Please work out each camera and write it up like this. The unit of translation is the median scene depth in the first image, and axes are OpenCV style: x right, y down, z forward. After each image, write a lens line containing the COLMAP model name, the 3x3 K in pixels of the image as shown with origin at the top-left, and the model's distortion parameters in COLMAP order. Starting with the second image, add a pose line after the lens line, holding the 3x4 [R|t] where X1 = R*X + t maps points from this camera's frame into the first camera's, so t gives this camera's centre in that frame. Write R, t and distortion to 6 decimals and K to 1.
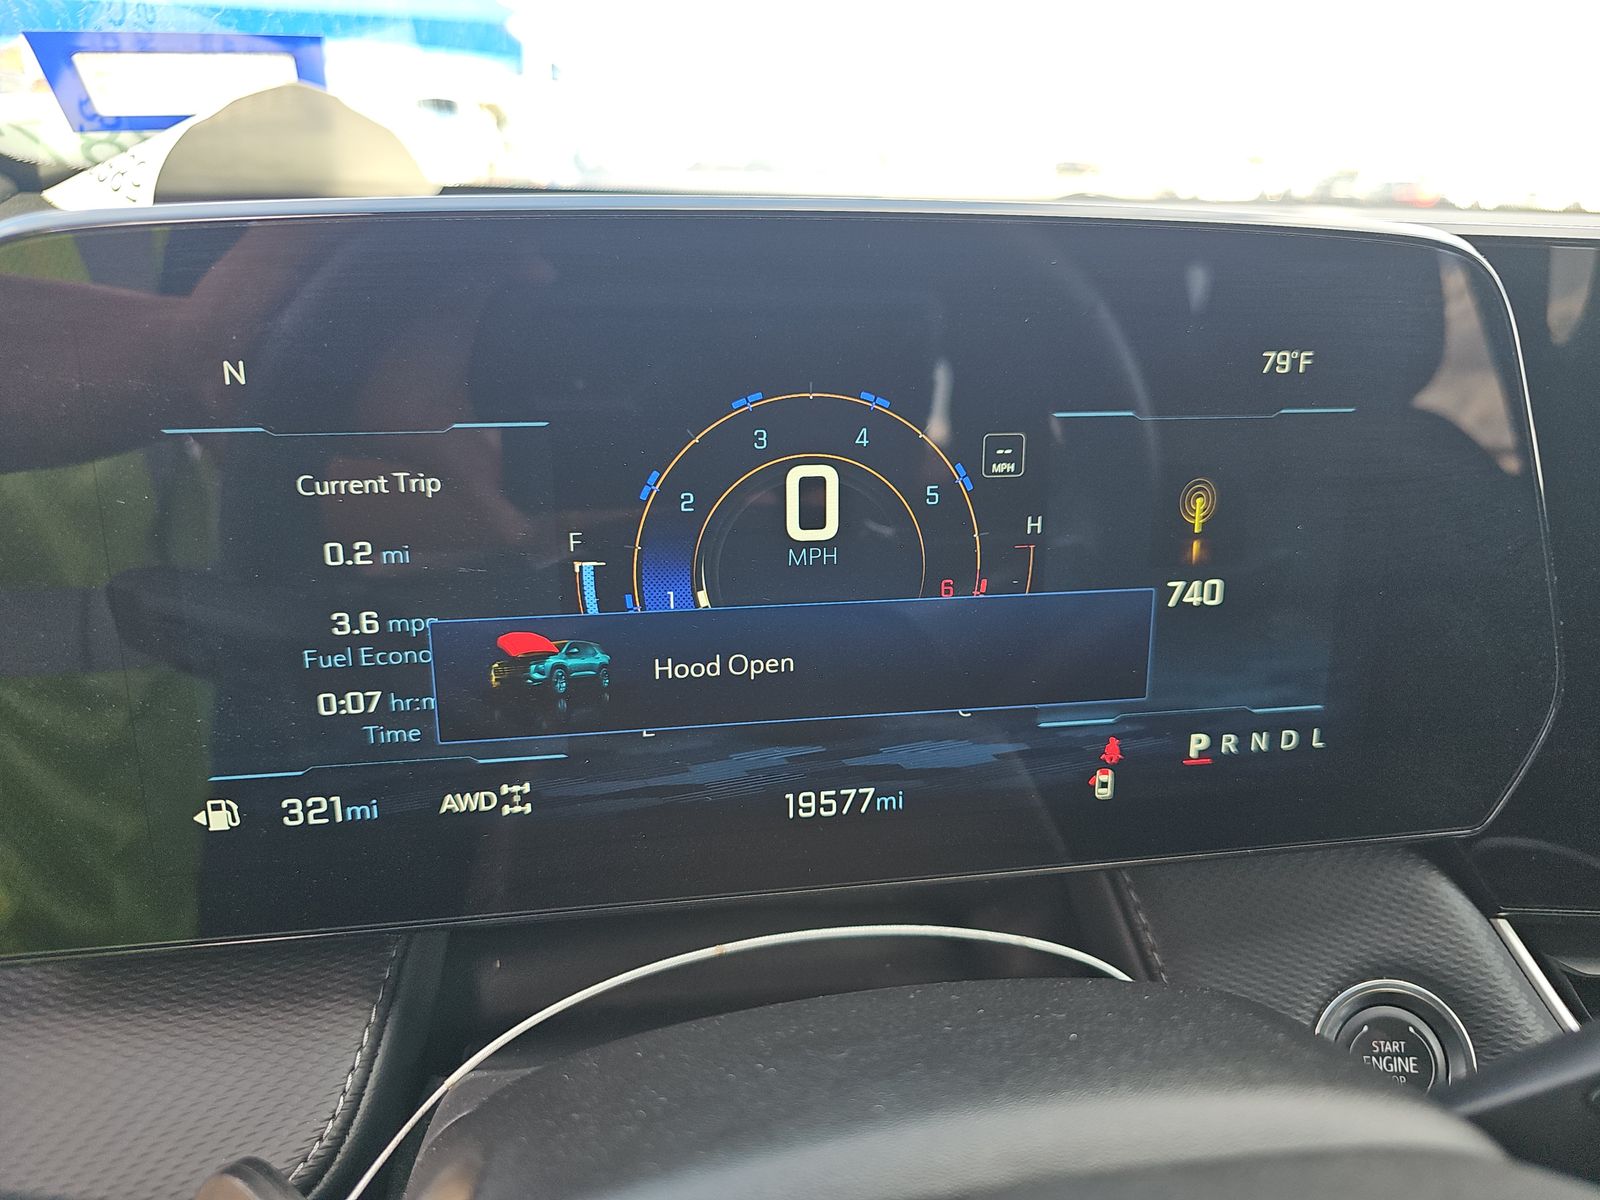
lens RADIAL K [[1067.2, 0, 805.2], [0, 1067.2, 567.1], [0, 0, 1]] dist [0.034434, -0.021760]
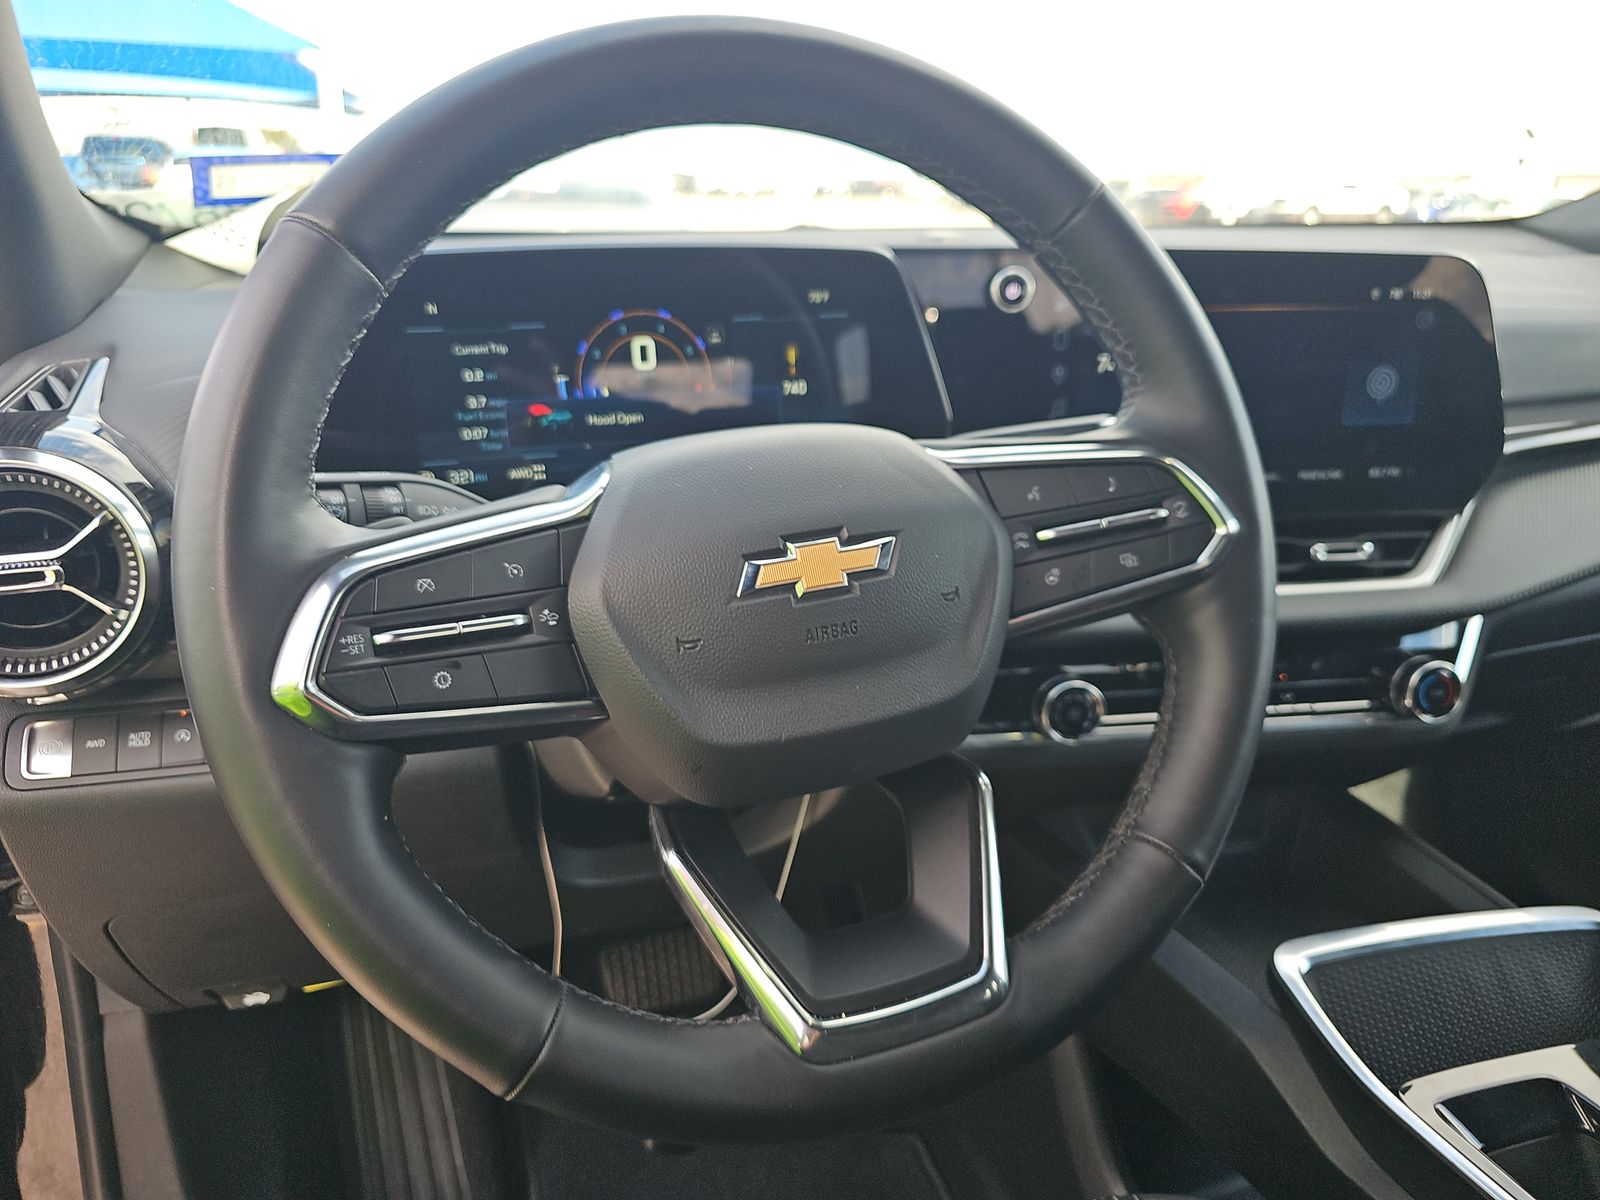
lens RADIAL K [[1067.2, 0, 806.9], [0, 1067.2, 585.0], [0, 0, 1]] dist [0.034434, -0.021760]
pose [[0.985132, -0.077402, 0.153377, -0.047908], [0.077475, 0.996979, 0.005510, 0.539461], [-0.153340, 0.006455, 0.988152, -1.725855]]
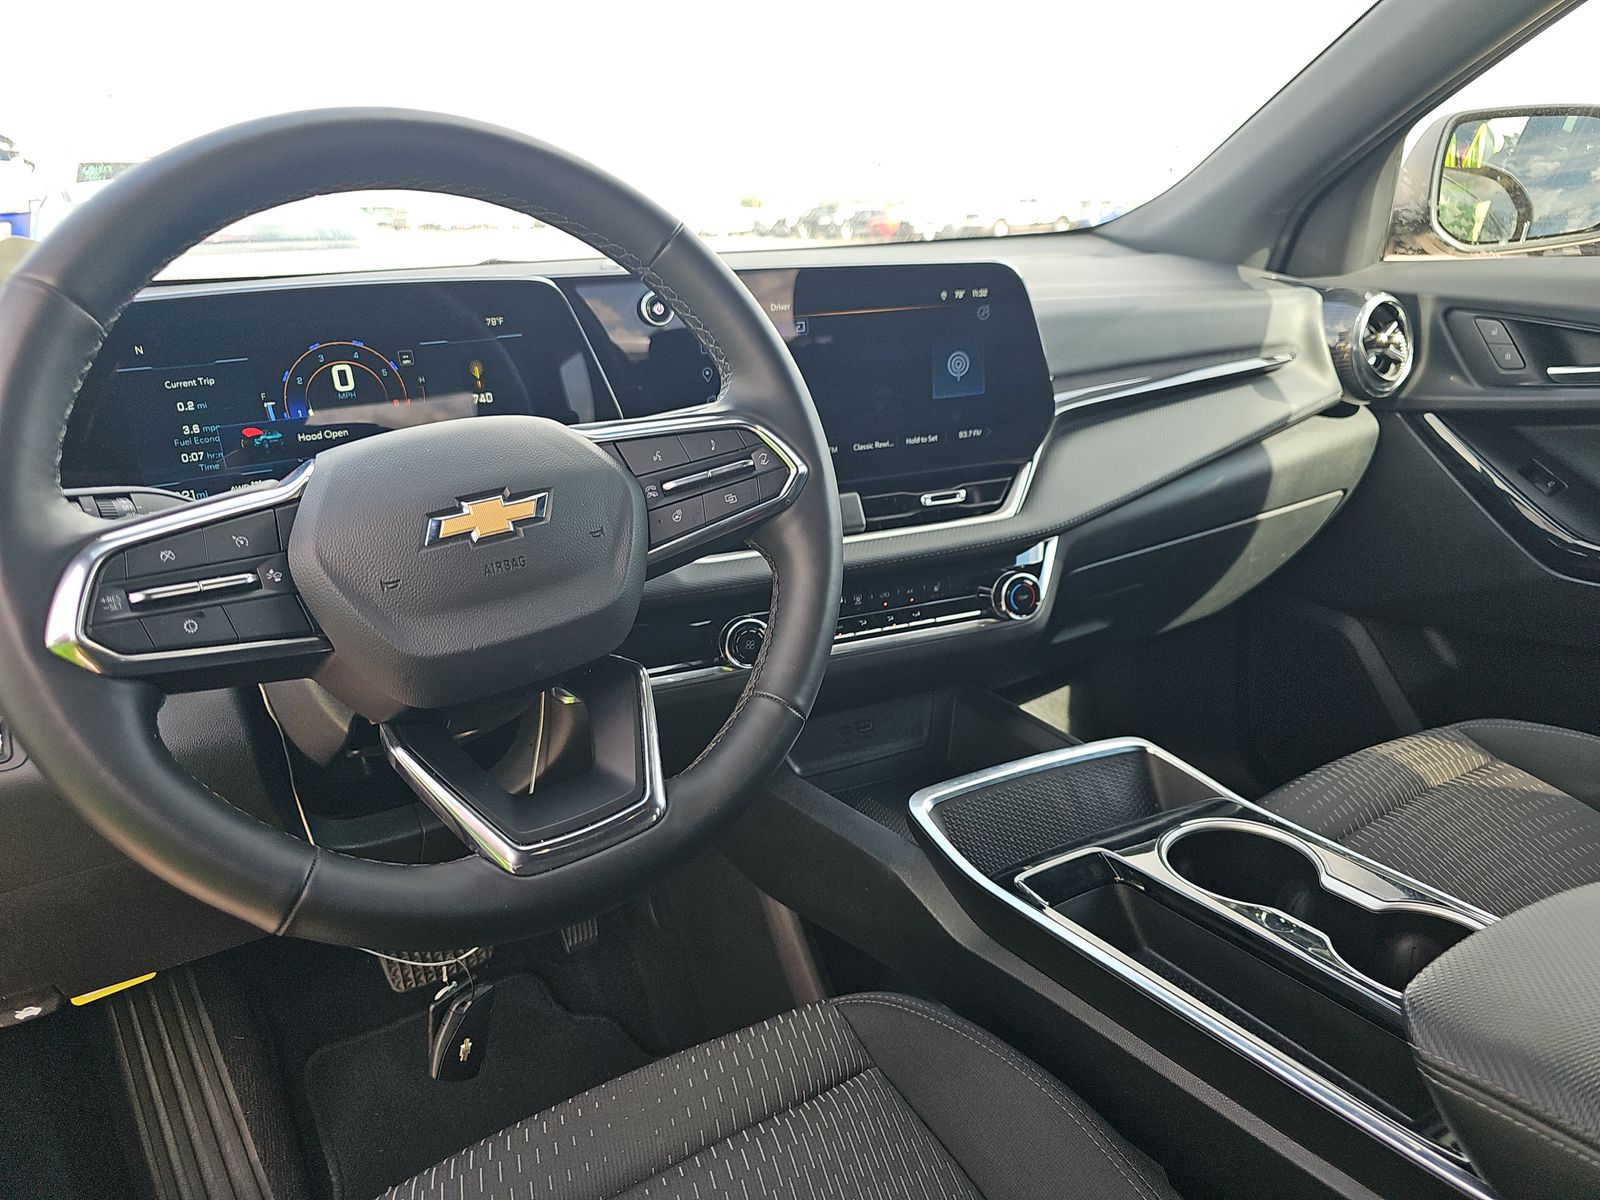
lens RADIAL K [[1067.2, 0, 801.9], [0, 1067.2, 597.4], [0, 0, 1]] dist [0.034434, -0.021760]
pose [[0.917330, -0.184308, 0.352898, 0.010736], [0.188756, 0.981775, 0.022098, 0.764385], [-0.350539, 0.046341, 0.935401, -2.414777]]
